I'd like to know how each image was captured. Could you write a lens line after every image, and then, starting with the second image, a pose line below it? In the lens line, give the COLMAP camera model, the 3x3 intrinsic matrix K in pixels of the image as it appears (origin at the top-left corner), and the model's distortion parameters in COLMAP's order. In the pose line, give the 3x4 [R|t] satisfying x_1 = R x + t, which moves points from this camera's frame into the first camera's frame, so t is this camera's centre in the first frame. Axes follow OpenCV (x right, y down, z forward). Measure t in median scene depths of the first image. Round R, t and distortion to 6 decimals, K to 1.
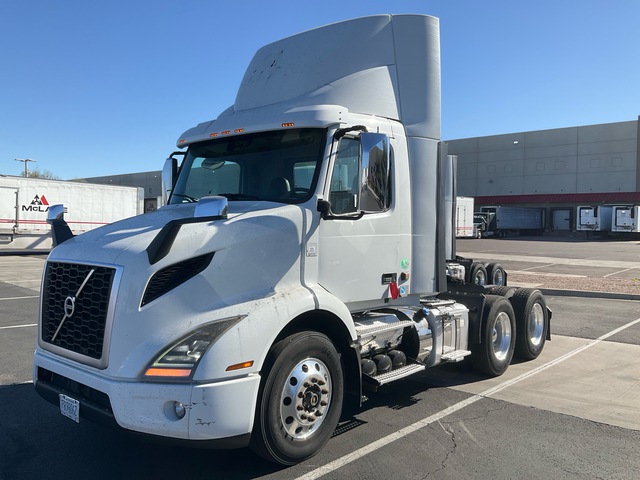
lens RADIAL K [[557.6, 0, 315.6], [0, 557.6, 239.5], [0, 0, 1]] dist [0.060802, -0.076346]
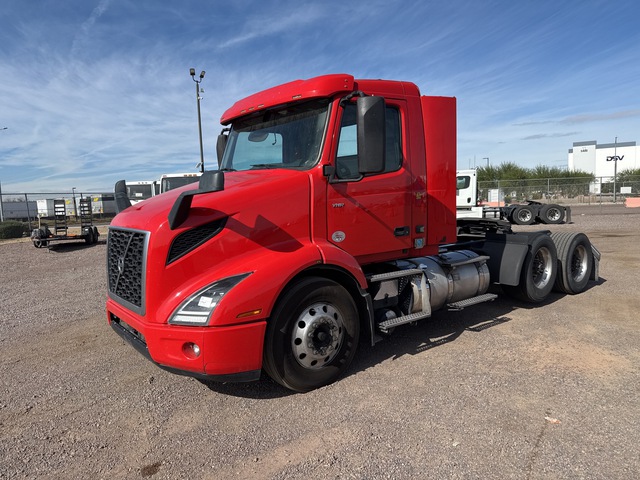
lens RADIAL K [[466.7, 0, 316.8], [0, 466.7, 244.2], [0, 0, 1]] dist [0.115318, 0.000234]
pose [[0.980143, -0.027688, -0.196351, 0.185253], [0.047922, 0.993927, 0.099062, -0.007164], [0.192415, -0.106504, 0.975517, 0.074525]]
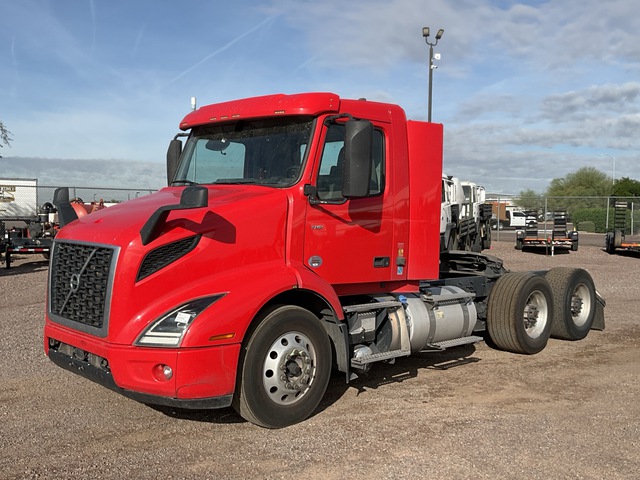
lens RADIAL K [[677.8, 0, 321.5], [0, 677.8, 244.6], [0, 0, 1]] dist [0.119577, 0.000000]
pose [[0.996284, 0.007646, -0.085785, 0.161648], [-0.004236, 0.999196, 0.039861, -0.010881], [0.086021, -0.039349, 0.995516, -0.303209]]
